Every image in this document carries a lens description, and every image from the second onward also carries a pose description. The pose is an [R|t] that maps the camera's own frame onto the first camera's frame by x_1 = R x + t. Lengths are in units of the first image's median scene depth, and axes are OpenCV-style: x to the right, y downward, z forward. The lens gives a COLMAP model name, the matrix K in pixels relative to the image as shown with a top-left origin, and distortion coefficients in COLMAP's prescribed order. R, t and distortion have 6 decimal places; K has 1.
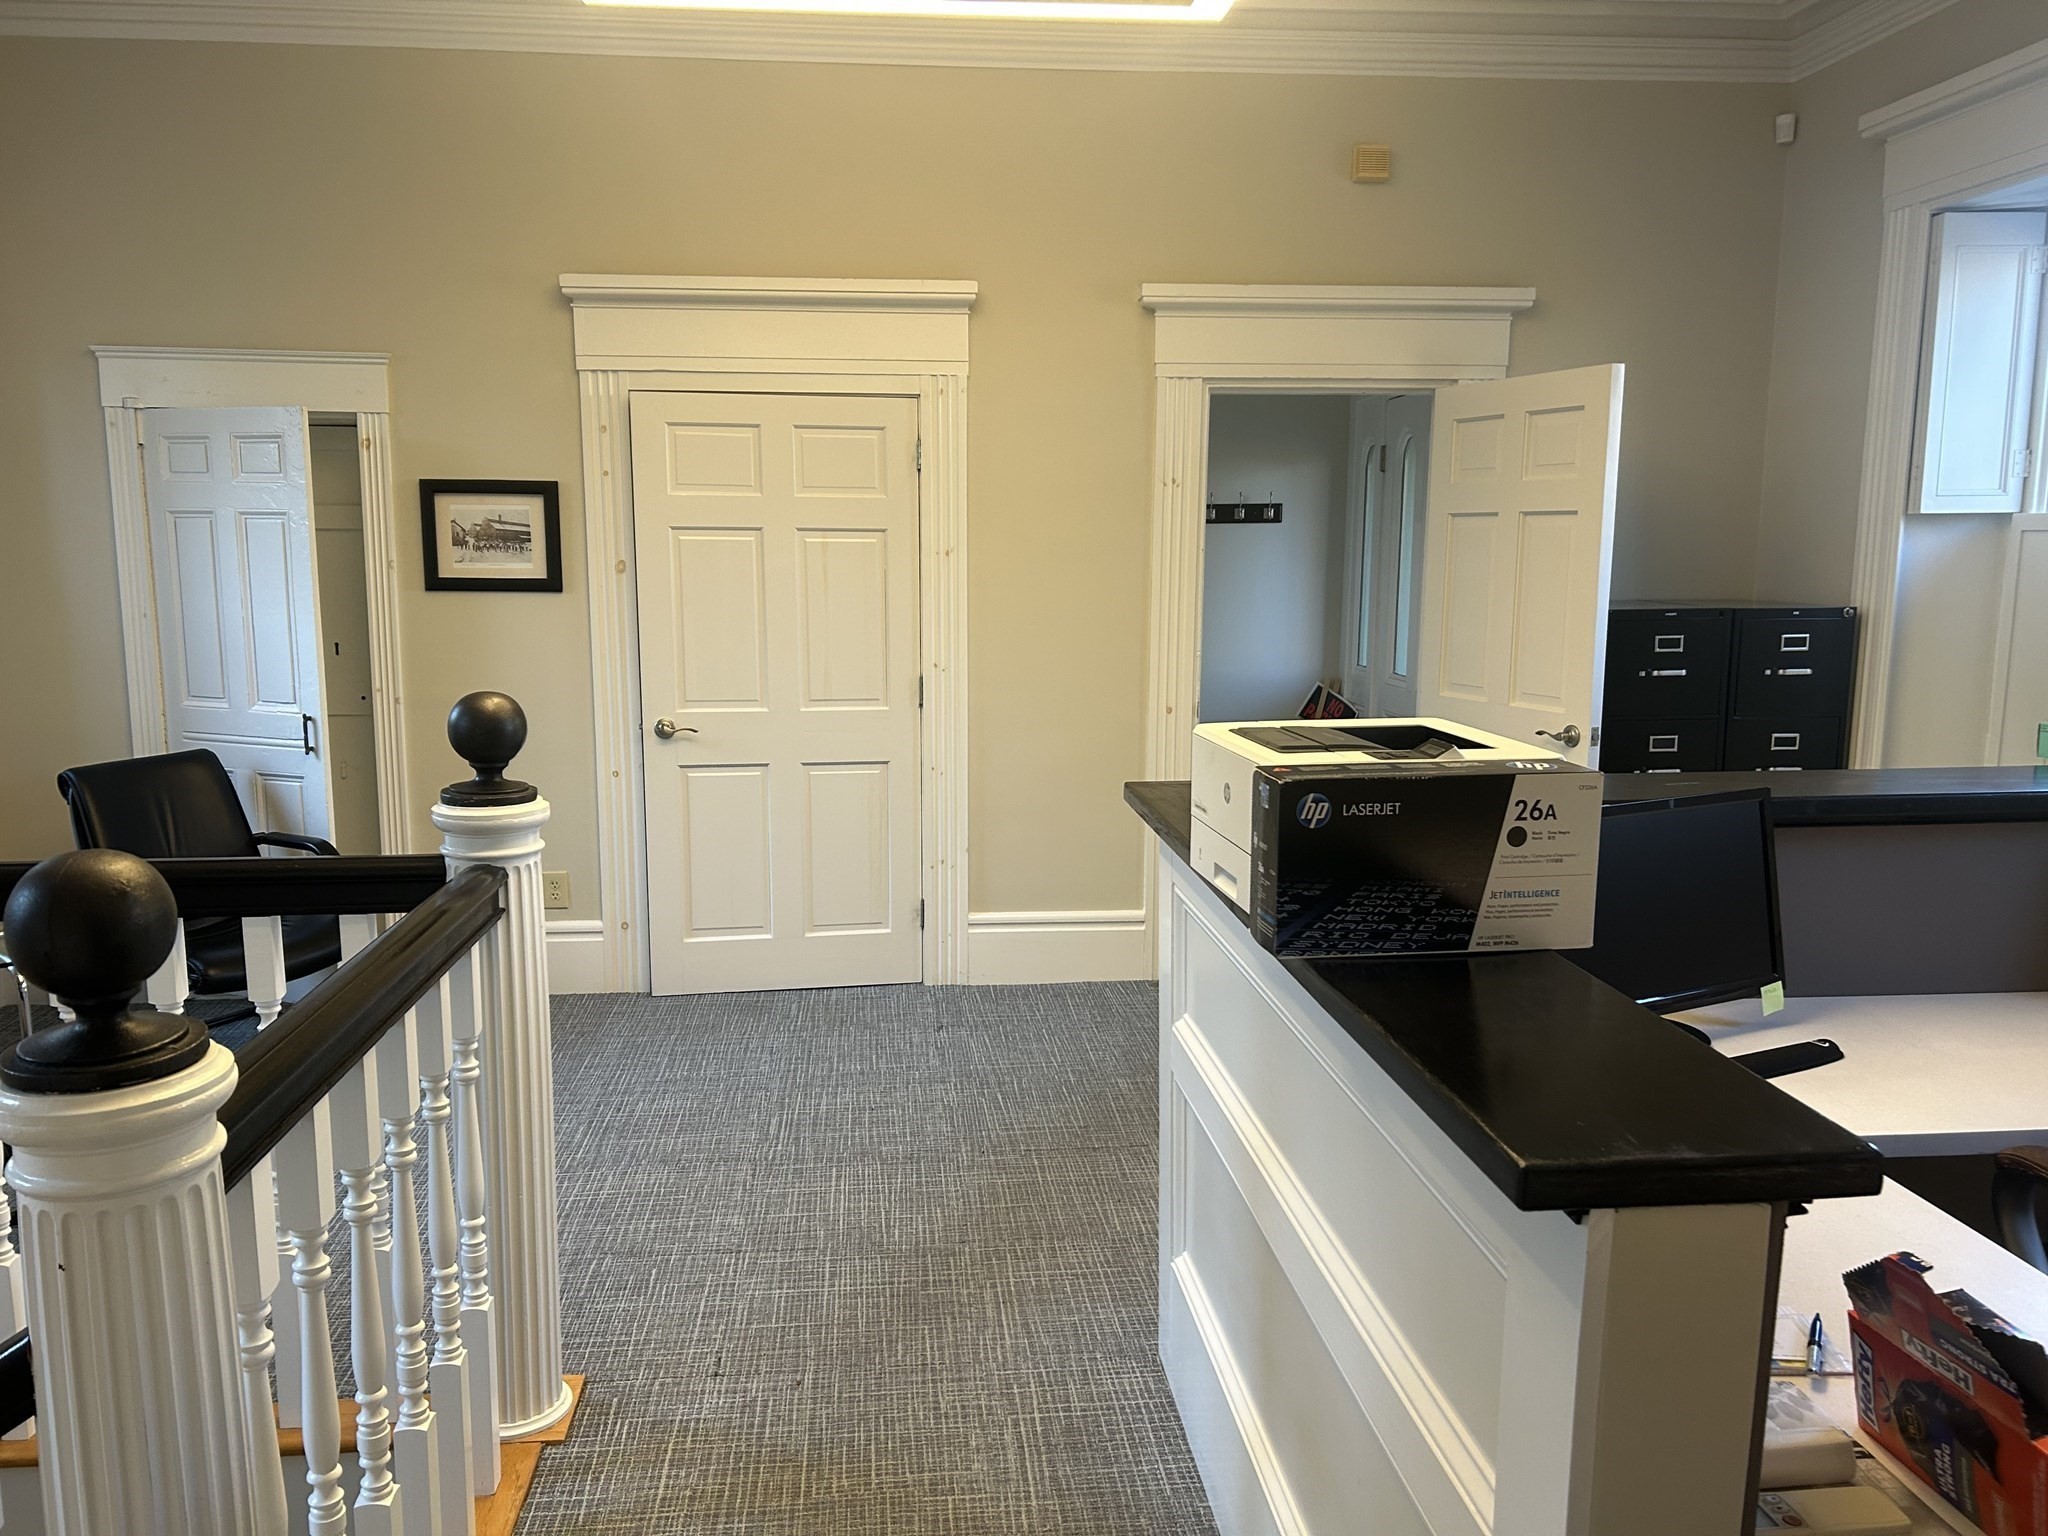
lens RADIAL K [[1518.7, 0, 1027.7], [0, 1518.7, 795.8], [0, 0, 1]] dist [0.055914, -0.062381]
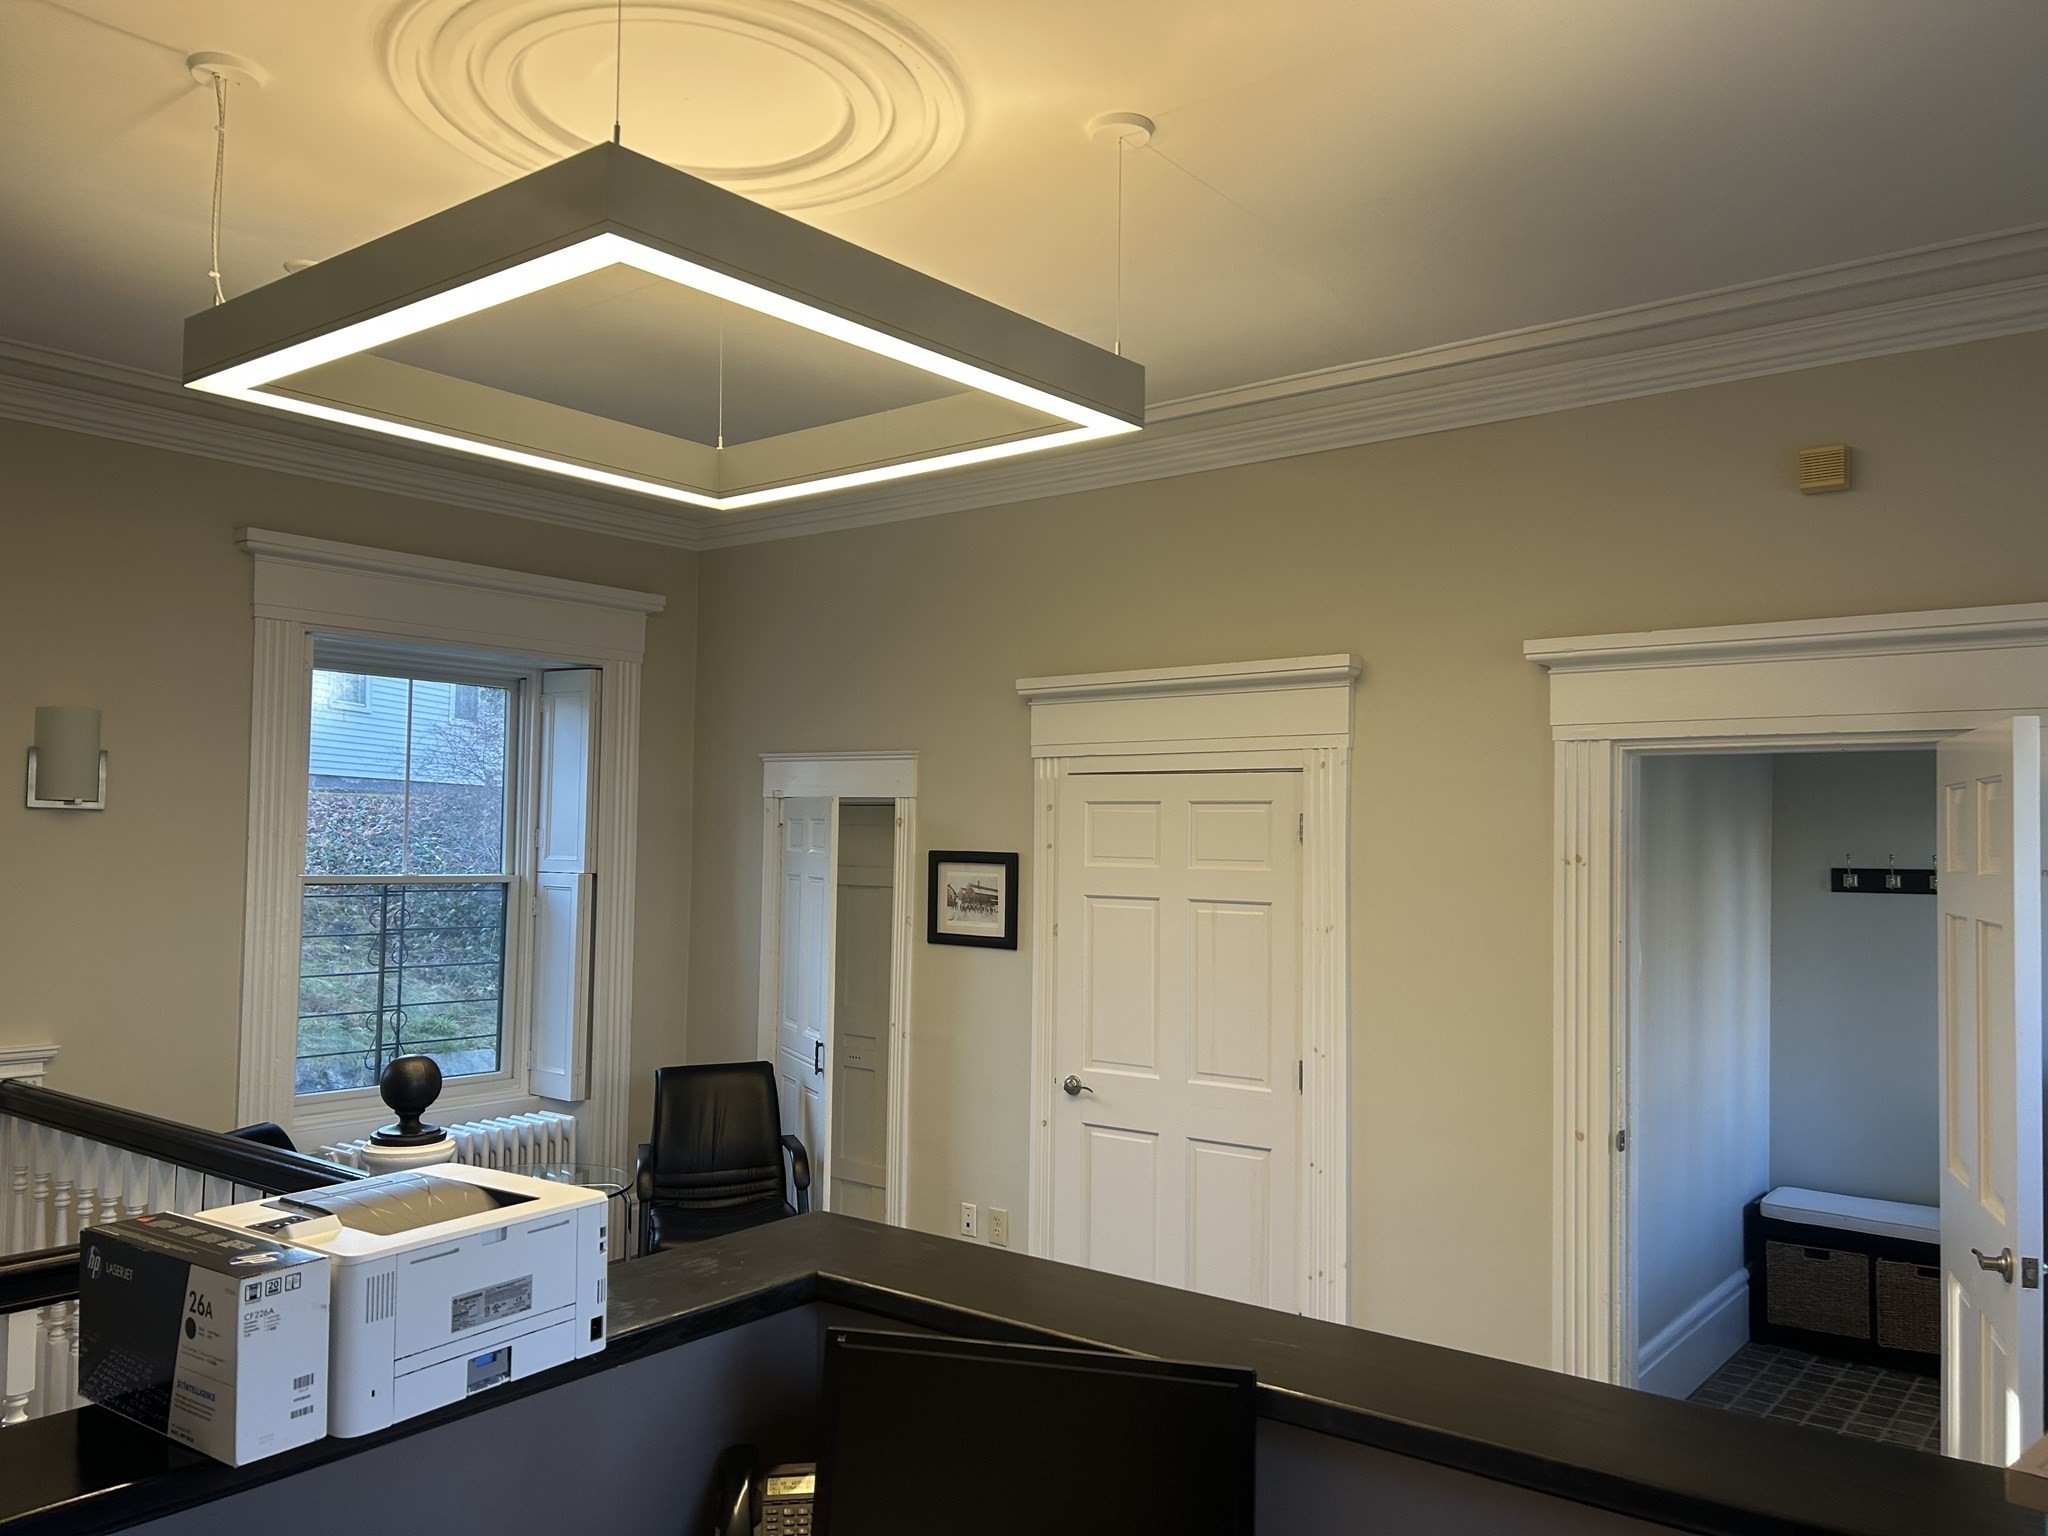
lens RADIAL K [[1518.7, 0, 1022.9], [0, 1518.7, 766.4], [0, 0, 1]] dist [0.055914, -0.062381]
pose [[0.724405, -0.026972, -0.688847, 0.470594], [-0.126442, 0.977084, -0.171227, -0.075828], [0.677680, 0.211137, 0.704394, 0.196056]]
